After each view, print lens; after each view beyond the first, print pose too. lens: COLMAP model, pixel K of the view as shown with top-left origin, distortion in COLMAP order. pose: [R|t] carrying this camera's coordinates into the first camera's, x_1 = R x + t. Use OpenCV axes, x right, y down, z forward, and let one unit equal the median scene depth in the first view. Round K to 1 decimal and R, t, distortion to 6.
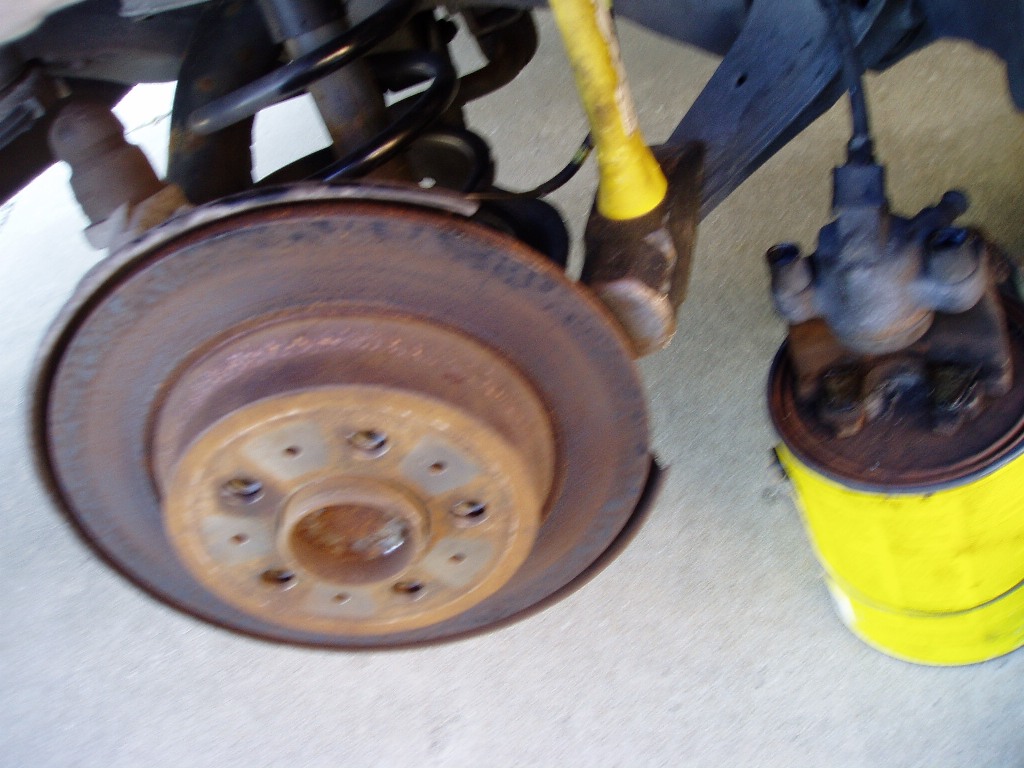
lens RADIAL K [[1075.1, 0, 493.8], [0, 1075.1, 361.3], [0, 0, 1]] dist [-0.101208, 0.000000]
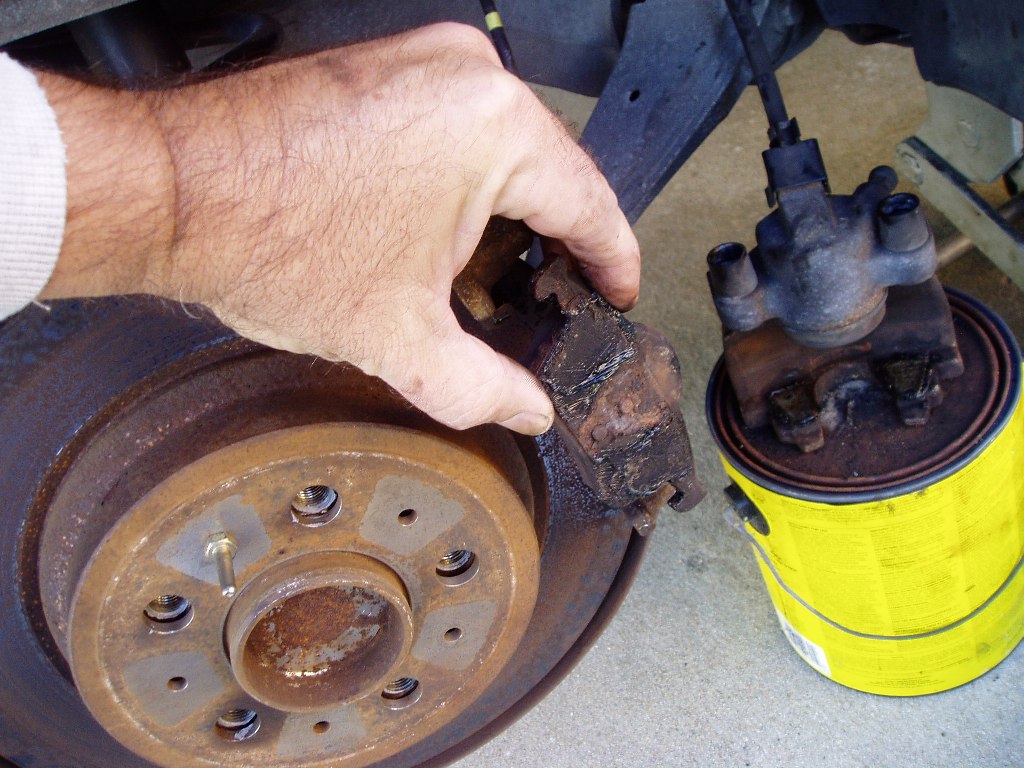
lens RADIAL K [[1075.1, 0, 498.5], [0, 1075.1, 358.4], [0, 0, 1]] dist [-0.101208, 0.000000]
pose [[0.965235, -0.132626, 0.225235, -0.133345], [0.168529, 0.974457, -0.148431, 0.087275], [-0.199796, 0.181230, 0.962932, 0.158605]]
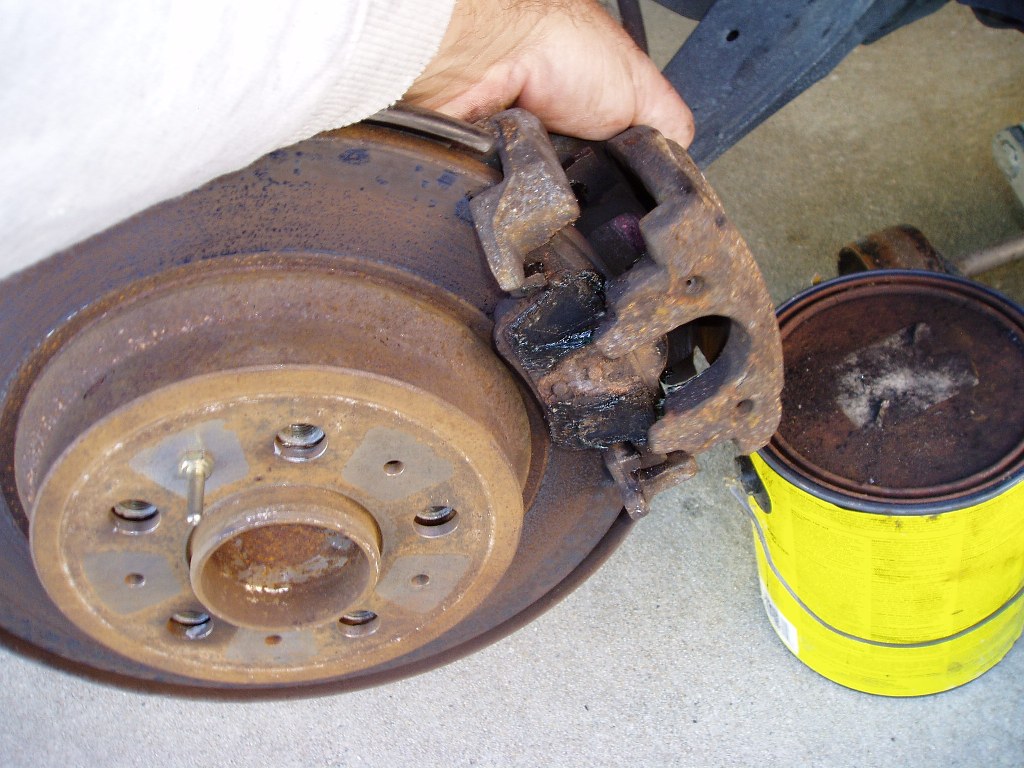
lens RADIAL K [[1075.1, 0, 493.9], [0, 1075.1, 349.9], [0, 0, 1]] dist [-0.101208, 0.000000]
pose [[0.983314, 0.037325, 0.178045, -0.109527], [-0.035307, 0.999271, -0.014490, 0.014356], [-0.178456, 0.007962, 0.983916, 0.186455]]
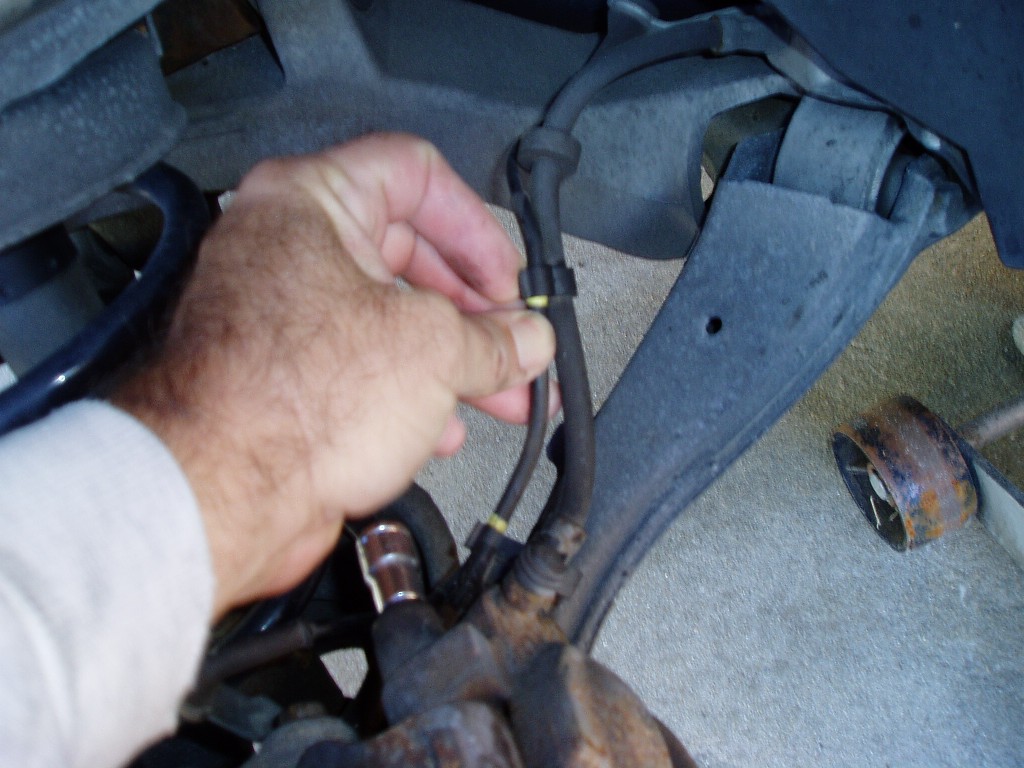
lens RADIAL K [[1075.1, 0, 492.6], [0, 1075.1, 377.9], [0, 0, 1]] dist [-0.101208, 0.000000]
pose [[0.970311, -0.092449, 0.223495, -0.055219], [0.093996, 0.995566, 0.003732, -0.255796], [-0.222849, 0.017386, 0.974698, 0.394545]]
